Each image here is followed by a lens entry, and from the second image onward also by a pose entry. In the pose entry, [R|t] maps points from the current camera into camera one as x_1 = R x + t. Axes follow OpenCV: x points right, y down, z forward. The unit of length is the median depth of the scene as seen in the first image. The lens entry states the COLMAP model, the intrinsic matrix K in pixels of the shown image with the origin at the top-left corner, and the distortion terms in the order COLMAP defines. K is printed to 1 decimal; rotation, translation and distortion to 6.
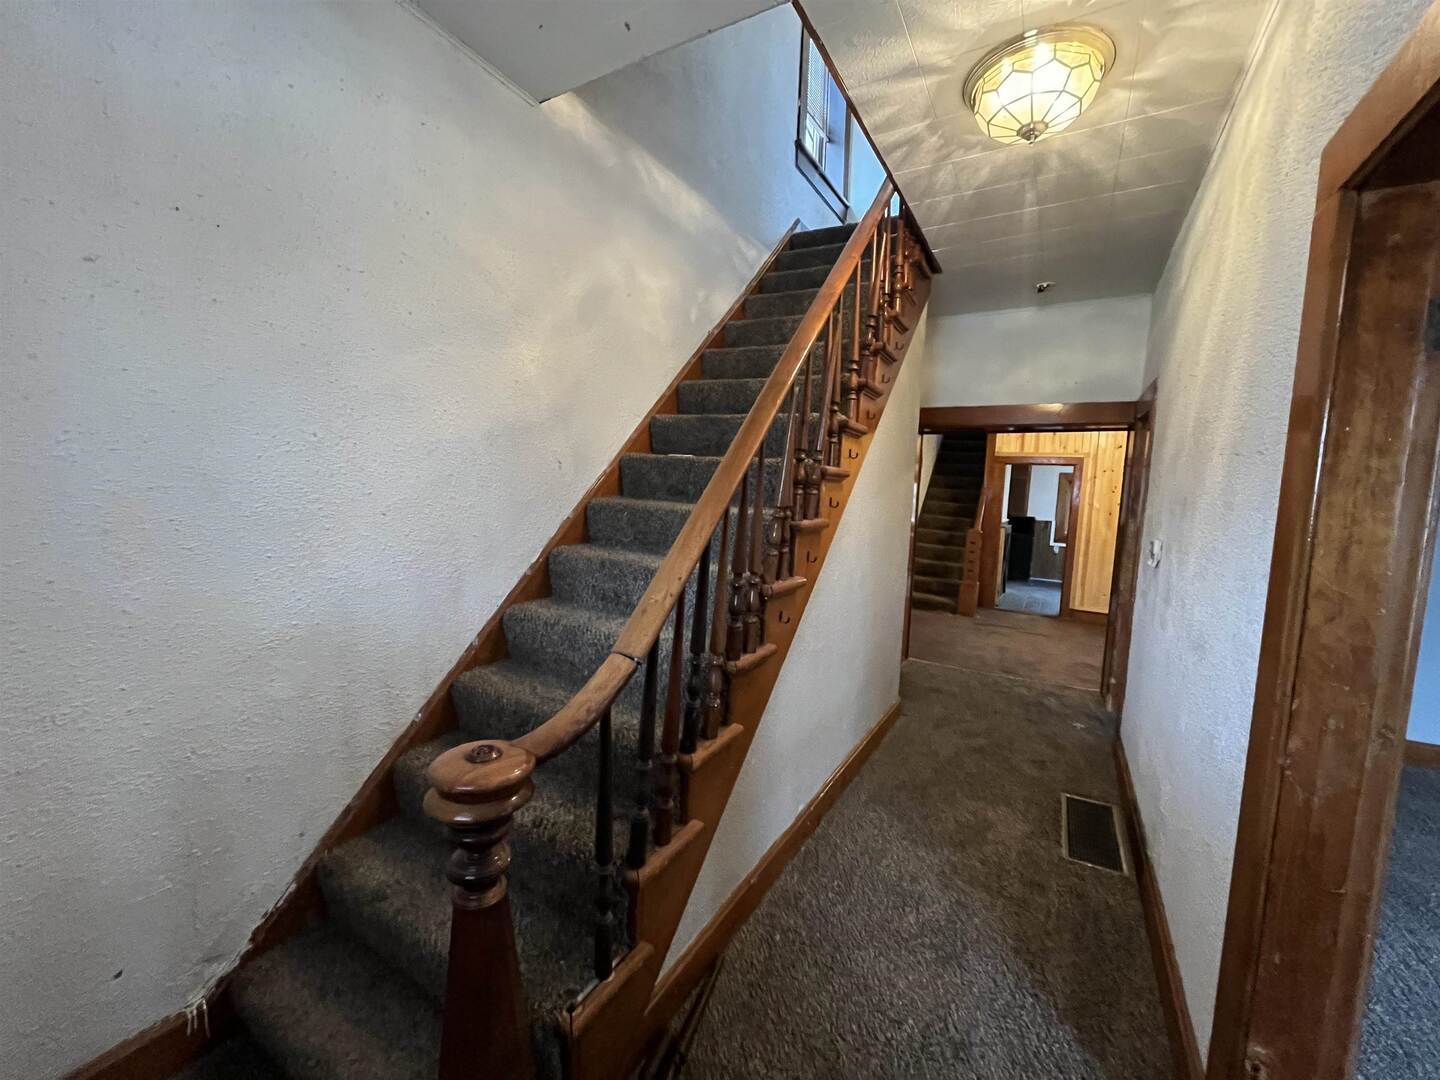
lens RADIAL K [[578.6, 0, 720.0], [0, 578.6, 540.0], [0, 0, 1]] dist [-0.003876, -0.000234]
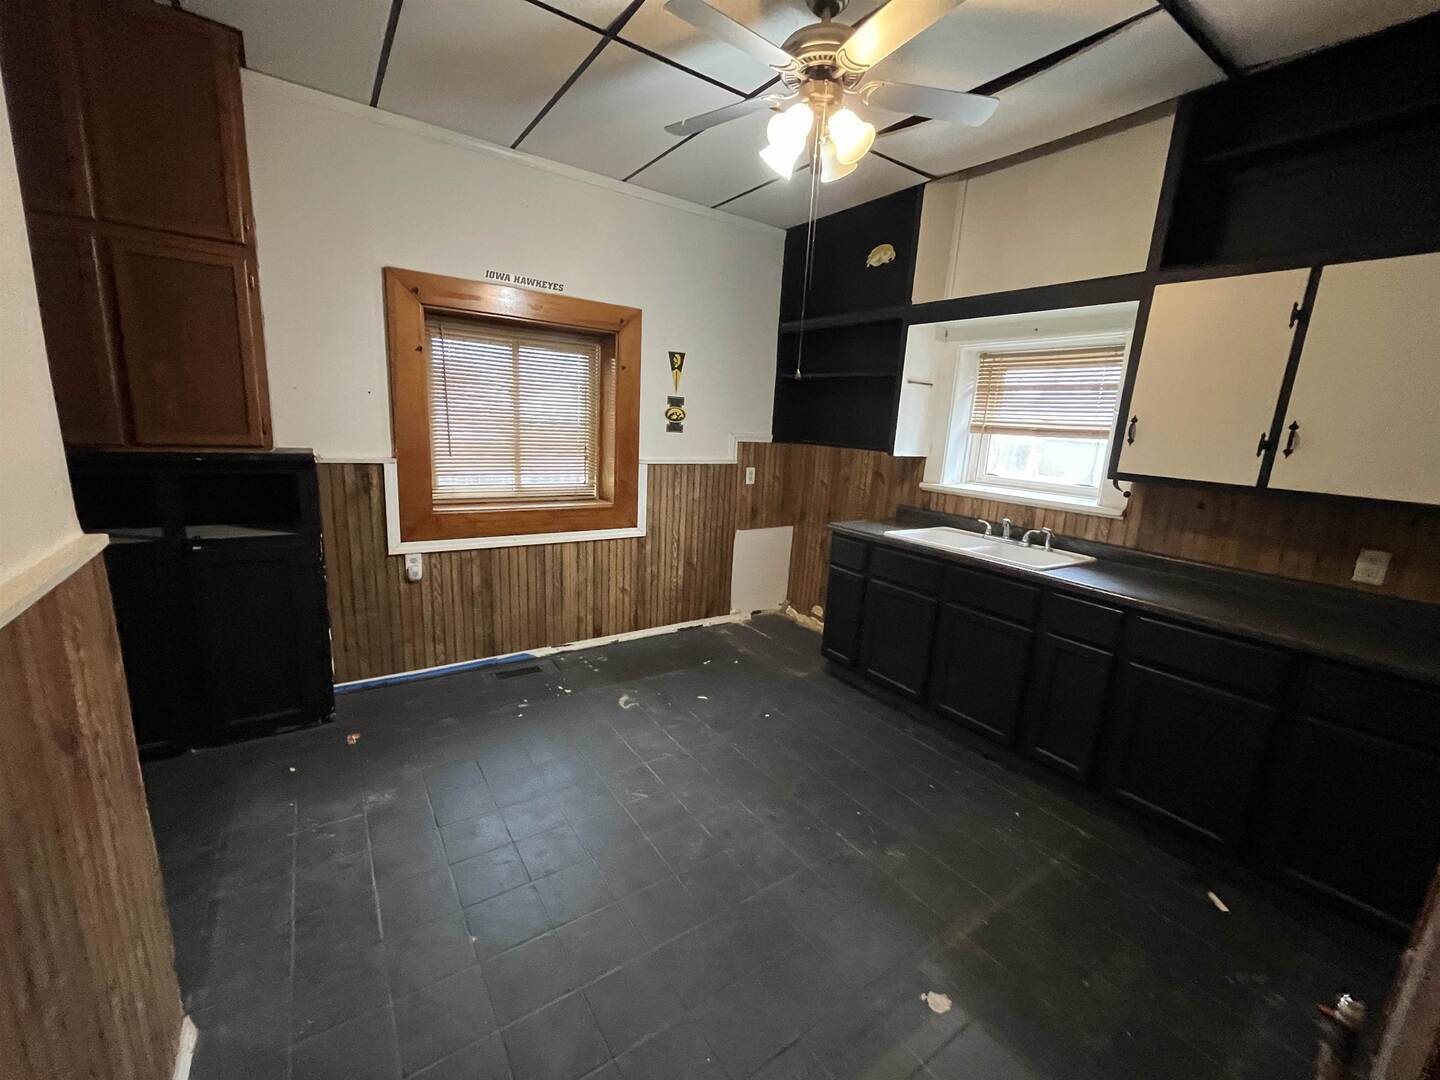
lens RADIAL K [[578.6, 0, 720.0], [0, 578.6, 540.0], [0, 0, 1]] dist [-0.003876, -0.000234]
pose [[0.417602, -0.204193, 0.885389, 0.395729], [0.044912, 0.977870, 0.204338, -0.044893], [-0.907519, -0.045567, 0.417531, 0.743987]]
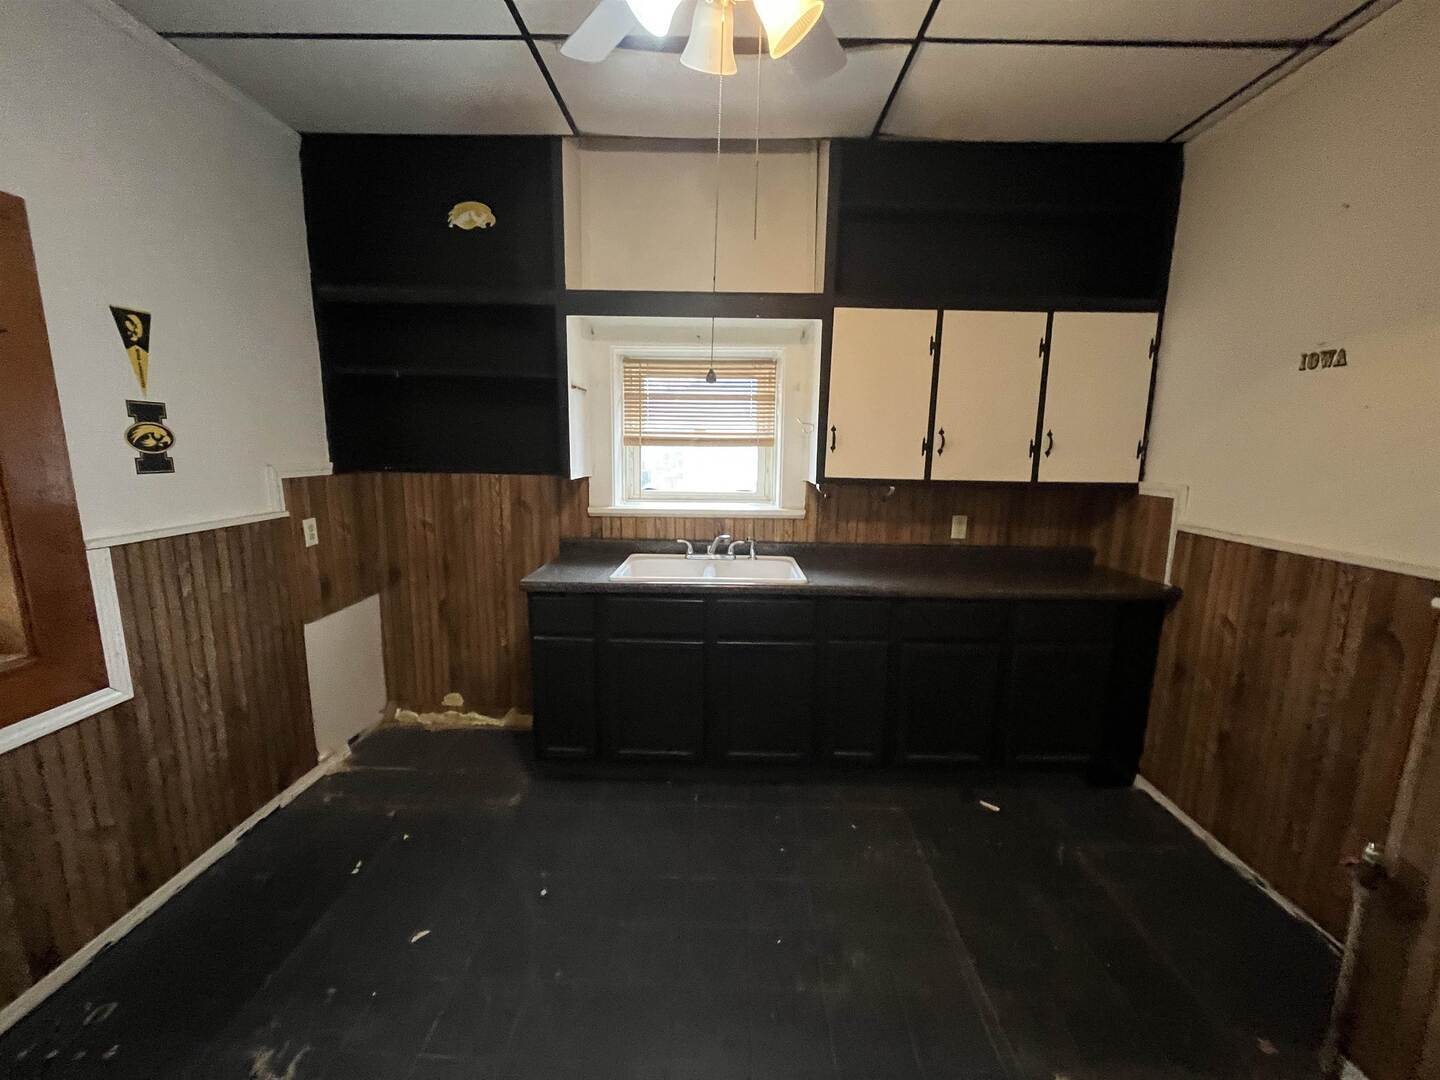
lens RADIAL K [[578.6, 0, 720.0], [0, 578.6, 540.0], [0, 0, 1]] dist [-0.003876, -0.000234]
pose [[-0.493997, -0.189217, 0.848625, 0.472128], [0.044665, 0.969221, 0.242107, -0.052997], [-0.868316, 0.157504, -0.470341, 0.853189]]
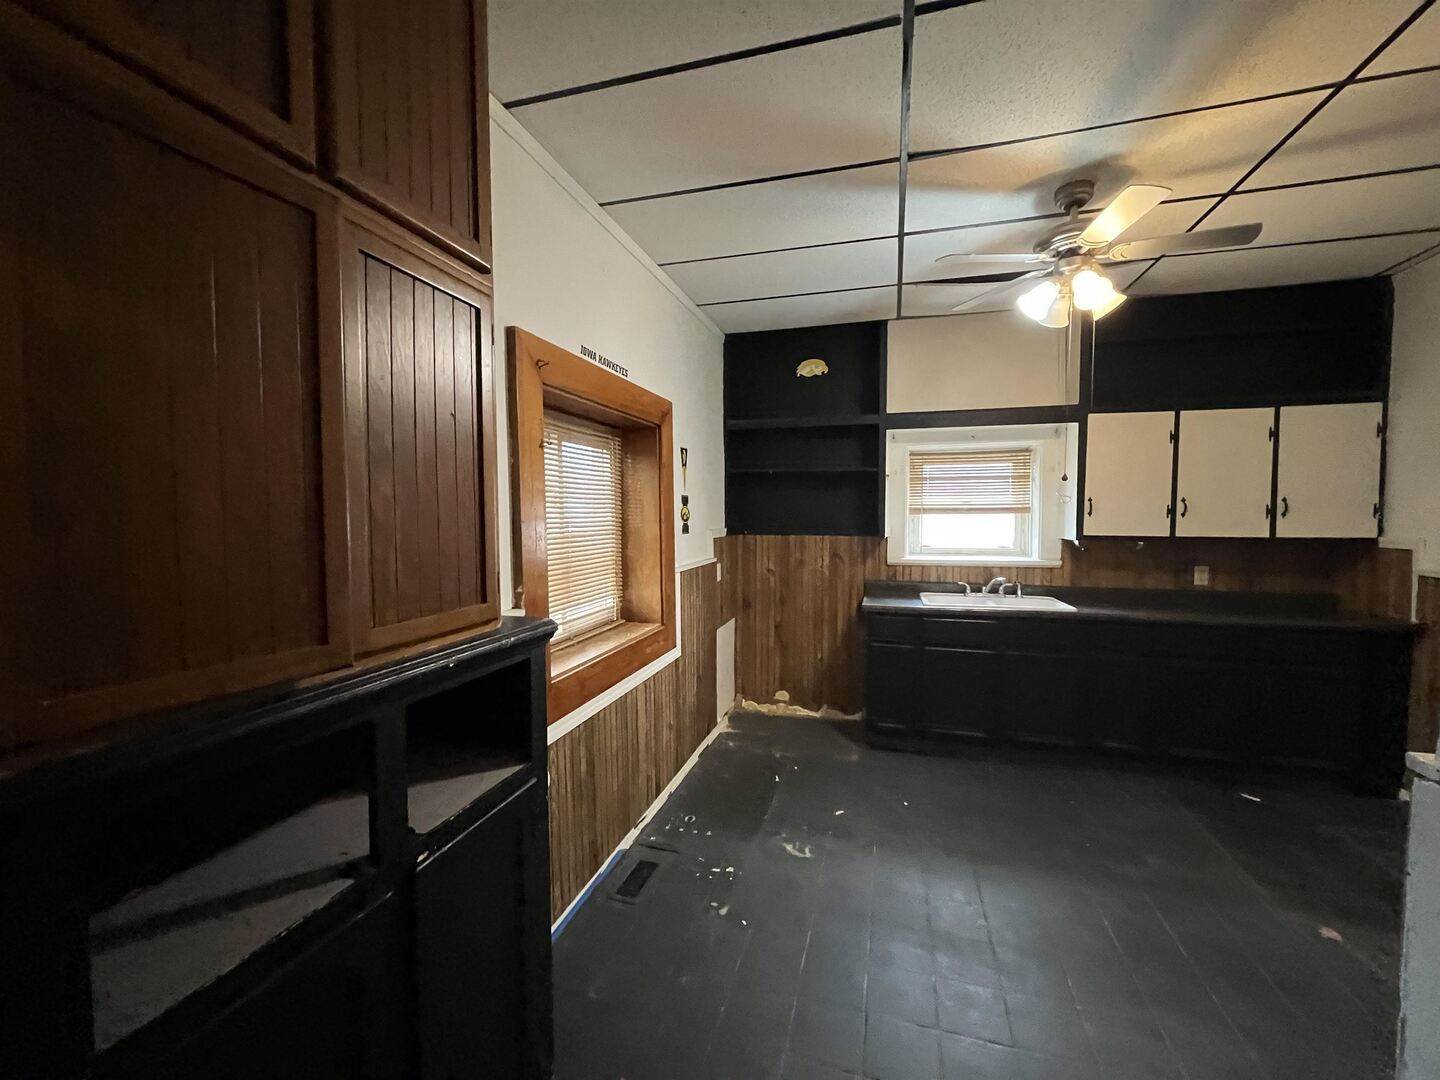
lens RADIAL K [[578.6, 0, 720.0], [0, 578.6, 540.0], [0, 0, 1]] dist [-0.003876, -0.000234]
pose [[-0.244807, -0.086395, 0.965715, 0.398214], [0.082597, 0.990543, 0.109554, -0.067443], [-0.966047, 0.106585, -0.235356, 0.969132]]
